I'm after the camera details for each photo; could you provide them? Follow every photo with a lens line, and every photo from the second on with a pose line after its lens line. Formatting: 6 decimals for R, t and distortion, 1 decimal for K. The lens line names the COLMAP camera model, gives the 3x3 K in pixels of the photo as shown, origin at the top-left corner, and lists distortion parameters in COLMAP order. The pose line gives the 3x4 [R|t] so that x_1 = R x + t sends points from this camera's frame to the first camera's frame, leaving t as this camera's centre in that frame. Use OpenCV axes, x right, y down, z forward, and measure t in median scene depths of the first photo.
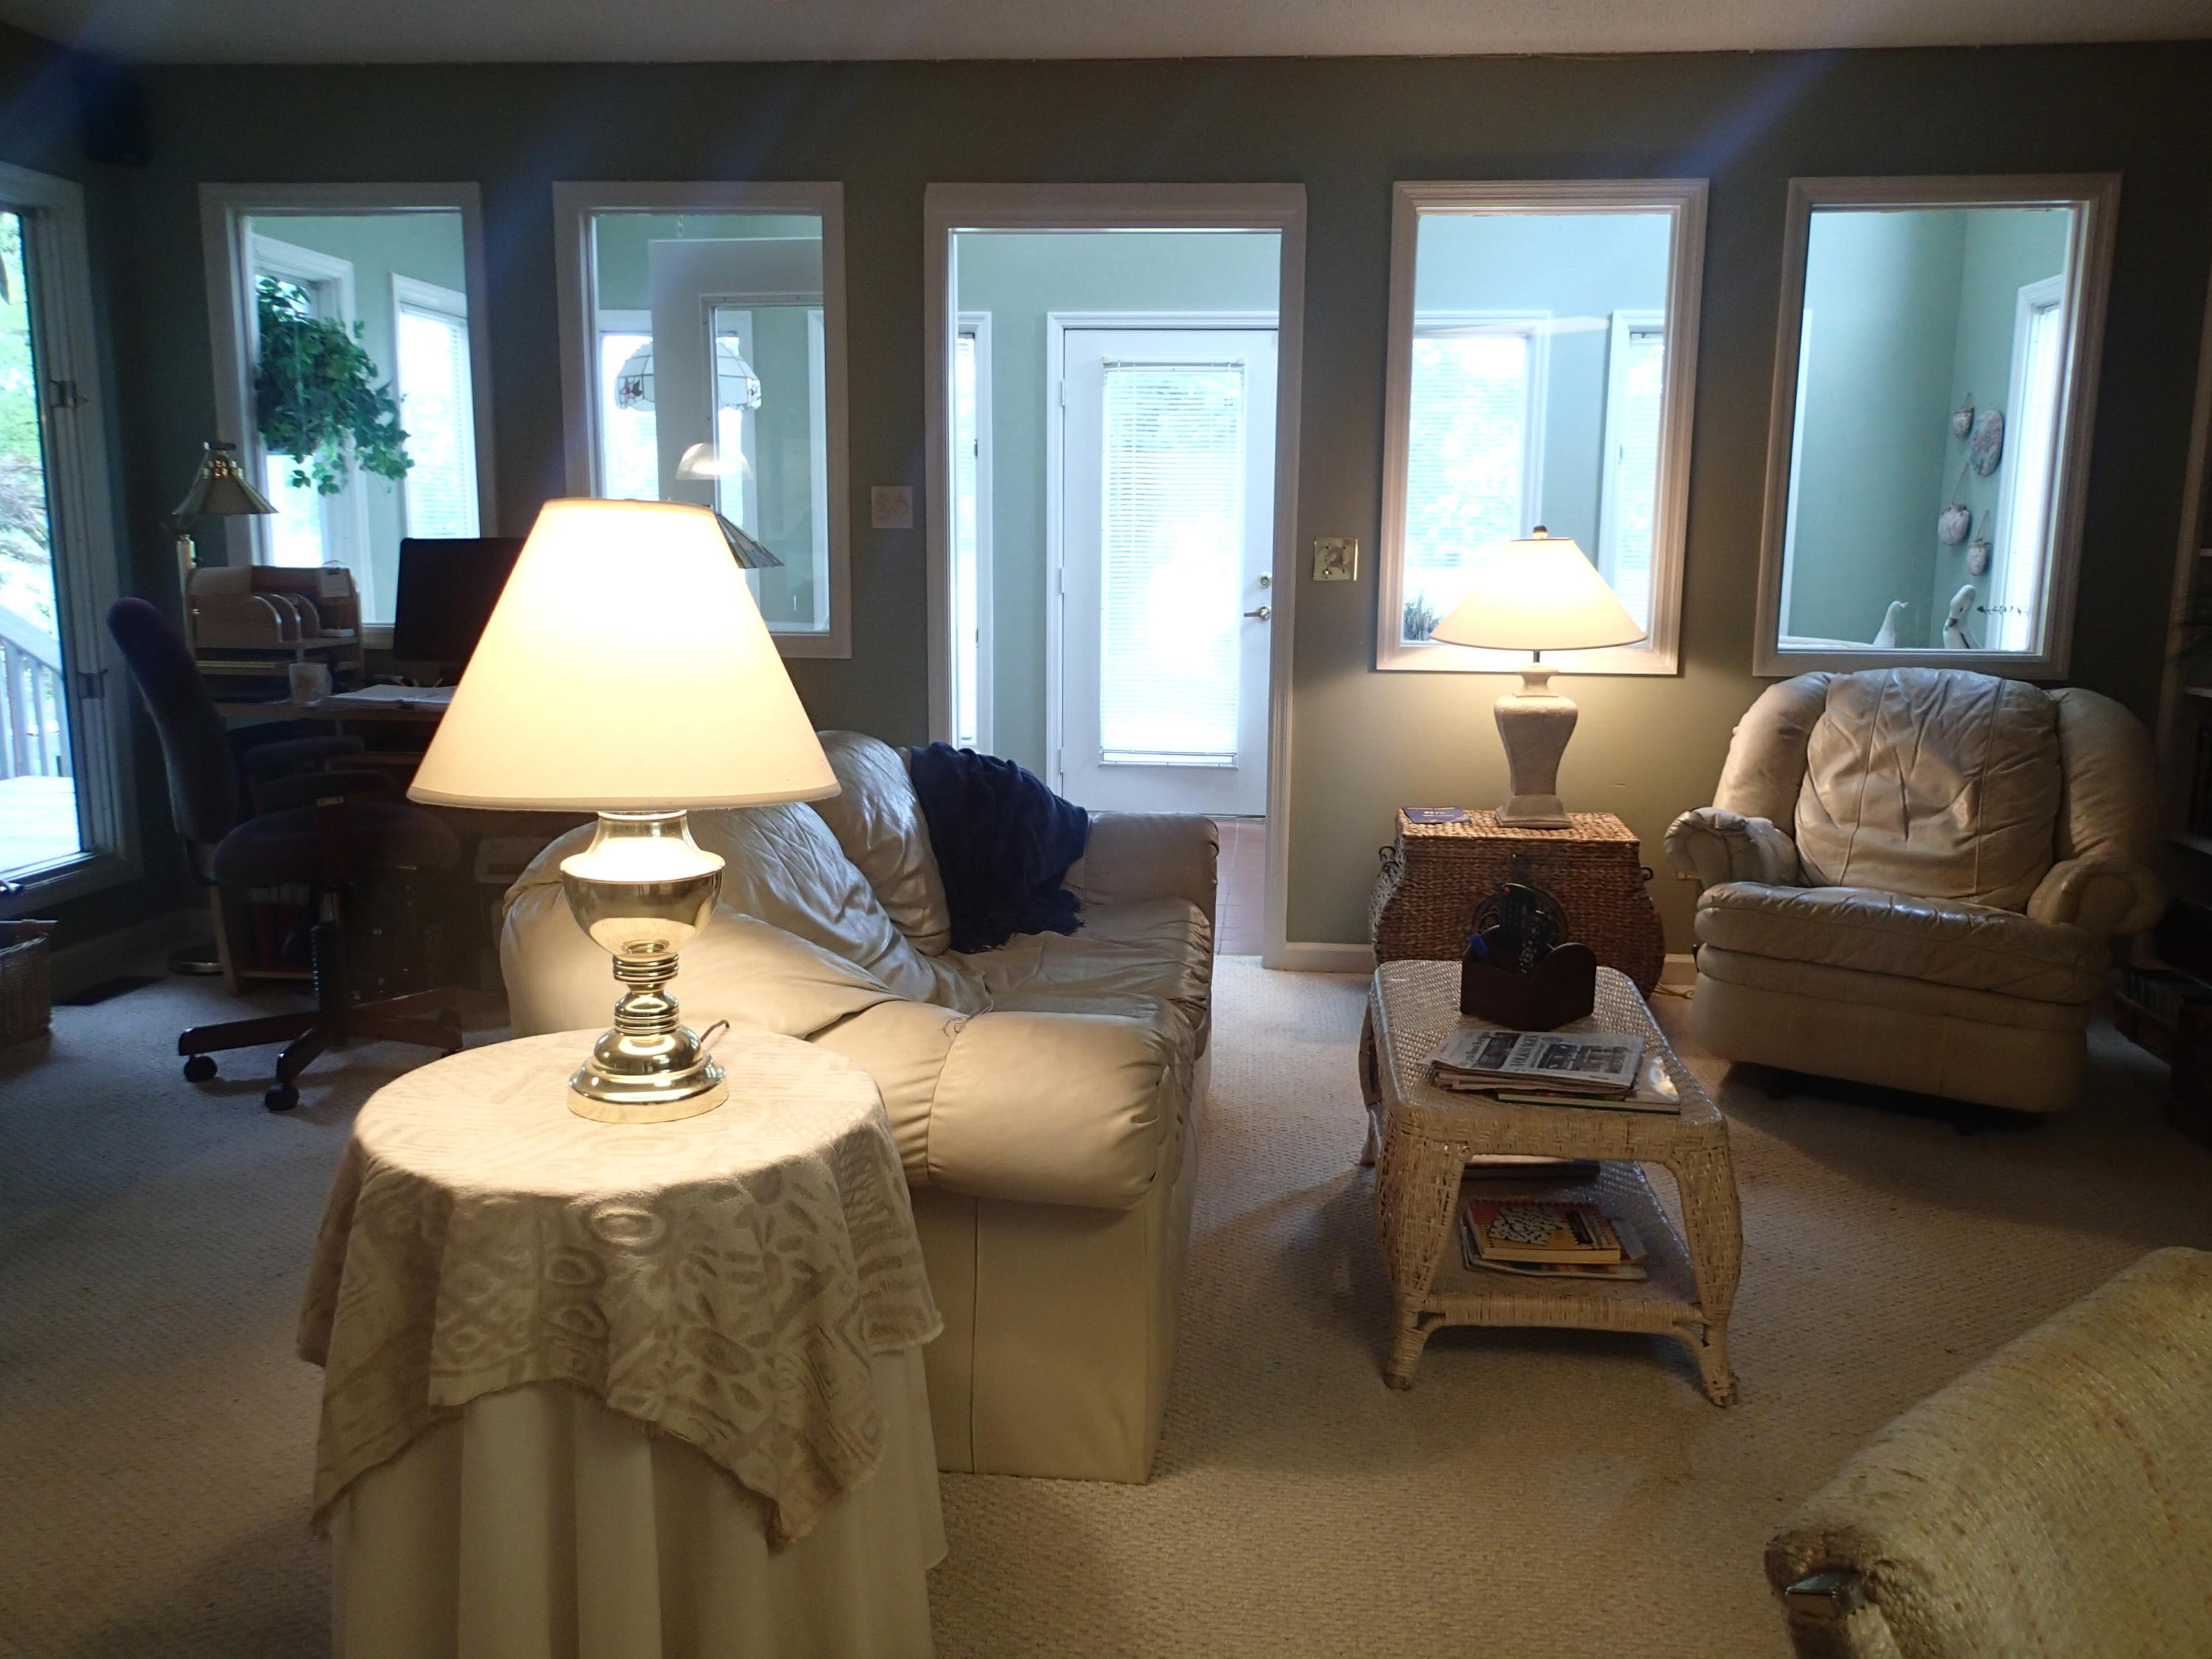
lens RADIAL K [[1614.2, 0, 1106.0], [0, 1614.2, 829.5], [0, 0, 1]] dist [0.009962, 0.009285]
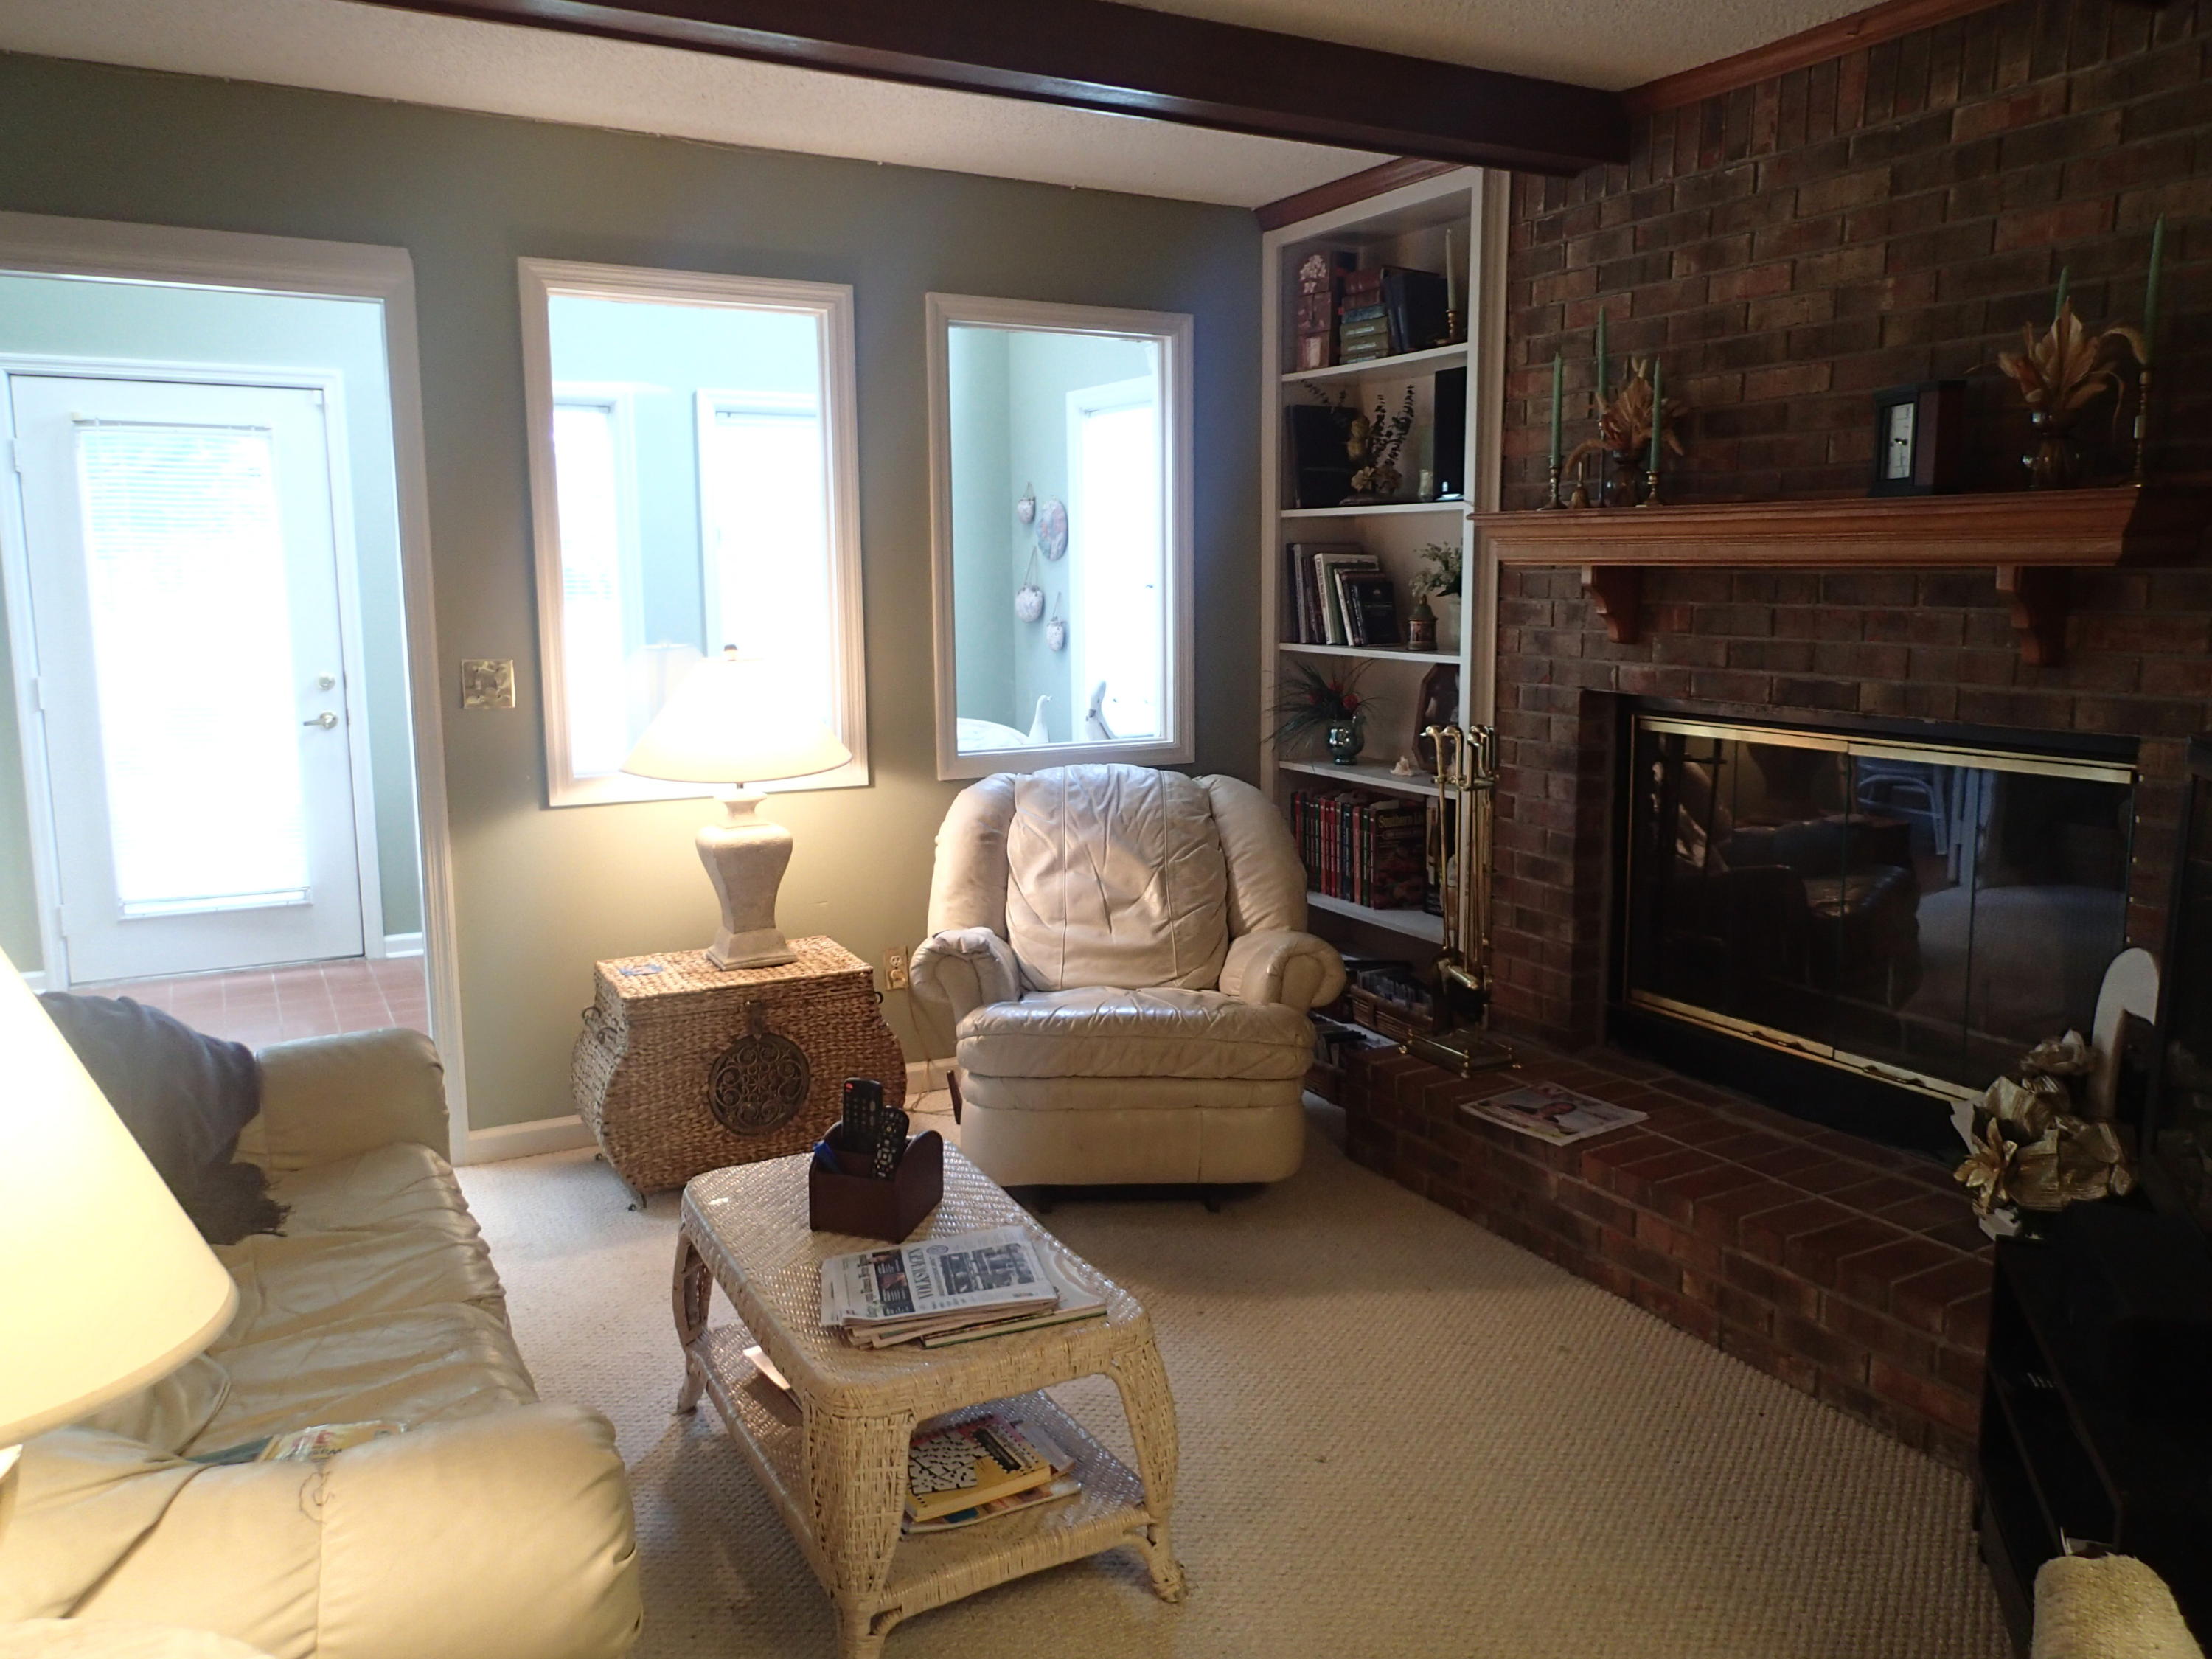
lens RADIAL K [[1655.8, 0, 1106.0], [0, 1655.8, 829.5], [0, 0, 1]] dist [0.013344, -0.028620]
pose [[0.827486, -0.100699, 0.552382, -0.092676], [0.115225, 0.993303, 0.008467, -0.069071], [-0.549536, 0.056642, 0.833548, 0.103494]]
